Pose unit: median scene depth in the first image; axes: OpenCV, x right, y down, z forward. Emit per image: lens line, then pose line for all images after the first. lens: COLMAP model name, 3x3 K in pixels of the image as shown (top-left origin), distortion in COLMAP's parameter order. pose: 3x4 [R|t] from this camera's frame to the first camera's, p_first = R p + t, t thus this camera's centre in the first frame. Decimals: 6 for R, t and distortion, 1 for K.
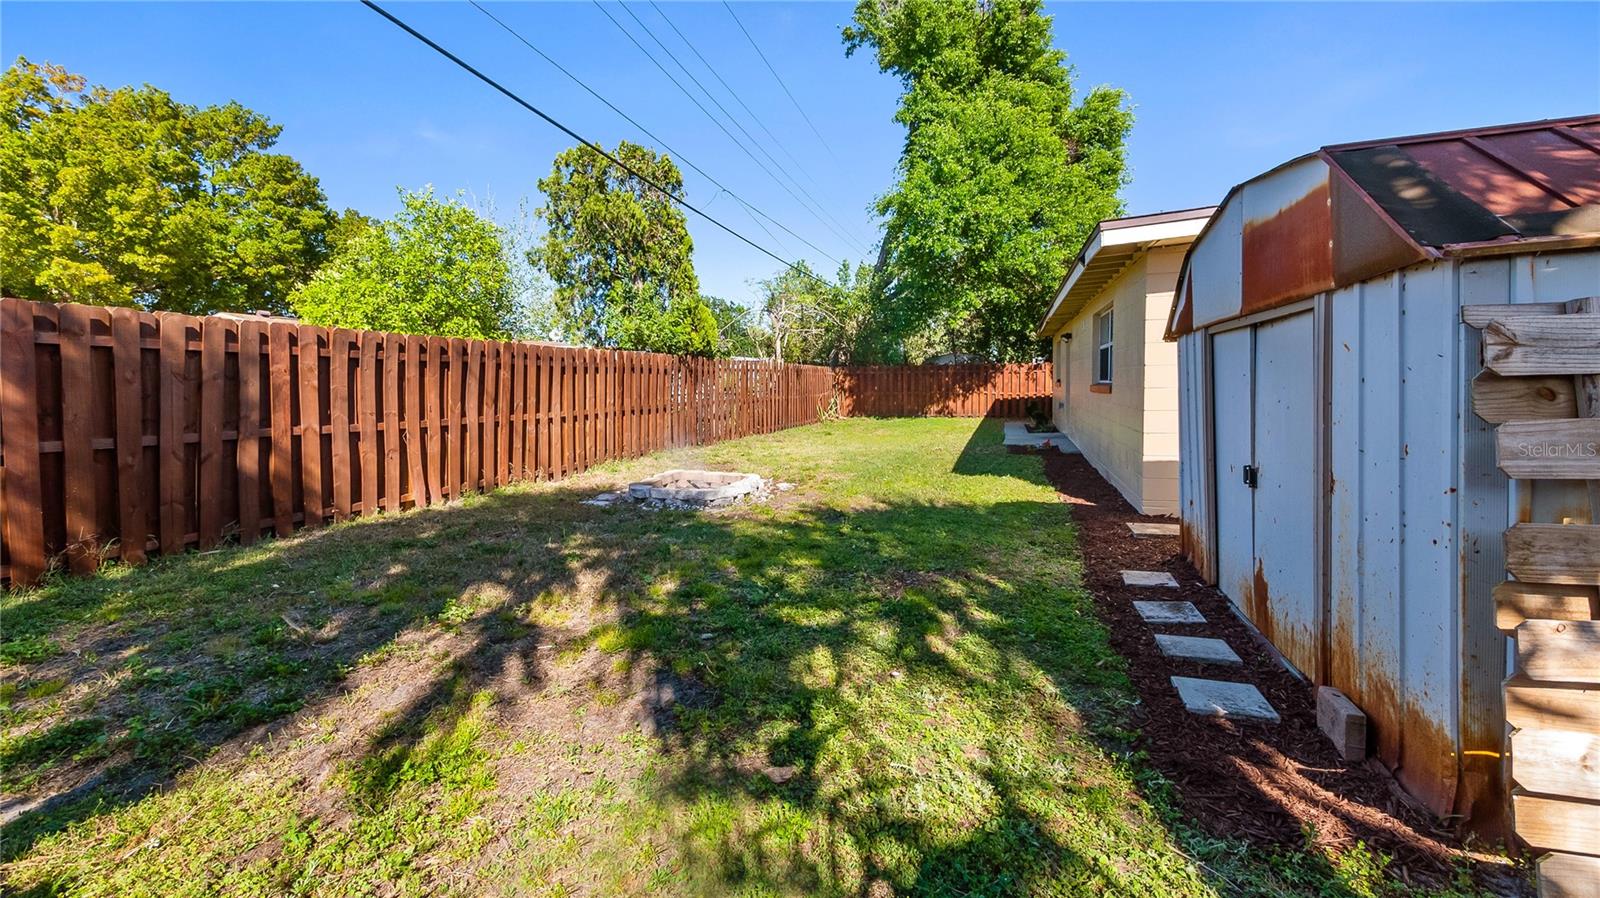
lens RADIAL K [[628.4, 0, 820.4], [0, 628.4, 397.3], [0, 0, 1]] dist [-0.002184, -0.000045]
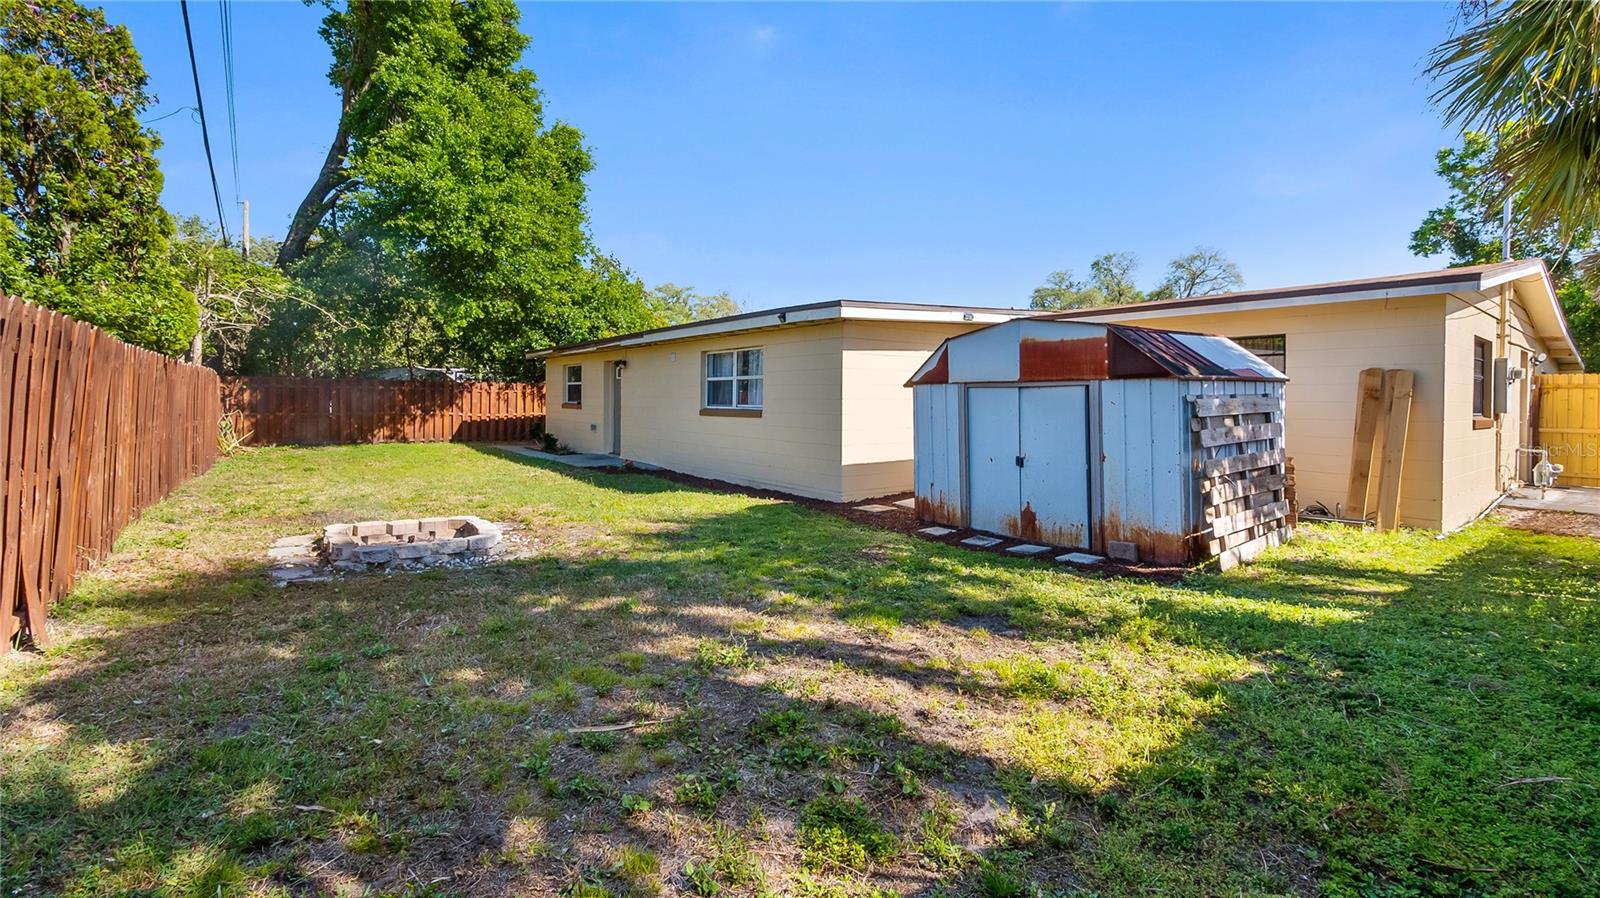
lens RADIAL K [[658.1, 0, 799.0], [0, 658.1, 403.4], [0, 0, 1]] dist [-0.001420, -0.000058]
pose [[0.571882, 0.016513, 0.820170, -0.229280], [0.000797, 0.999786, -0.020685, -0.002895], [-0.820336, 0.012483, 0.571746, 0.058353]]
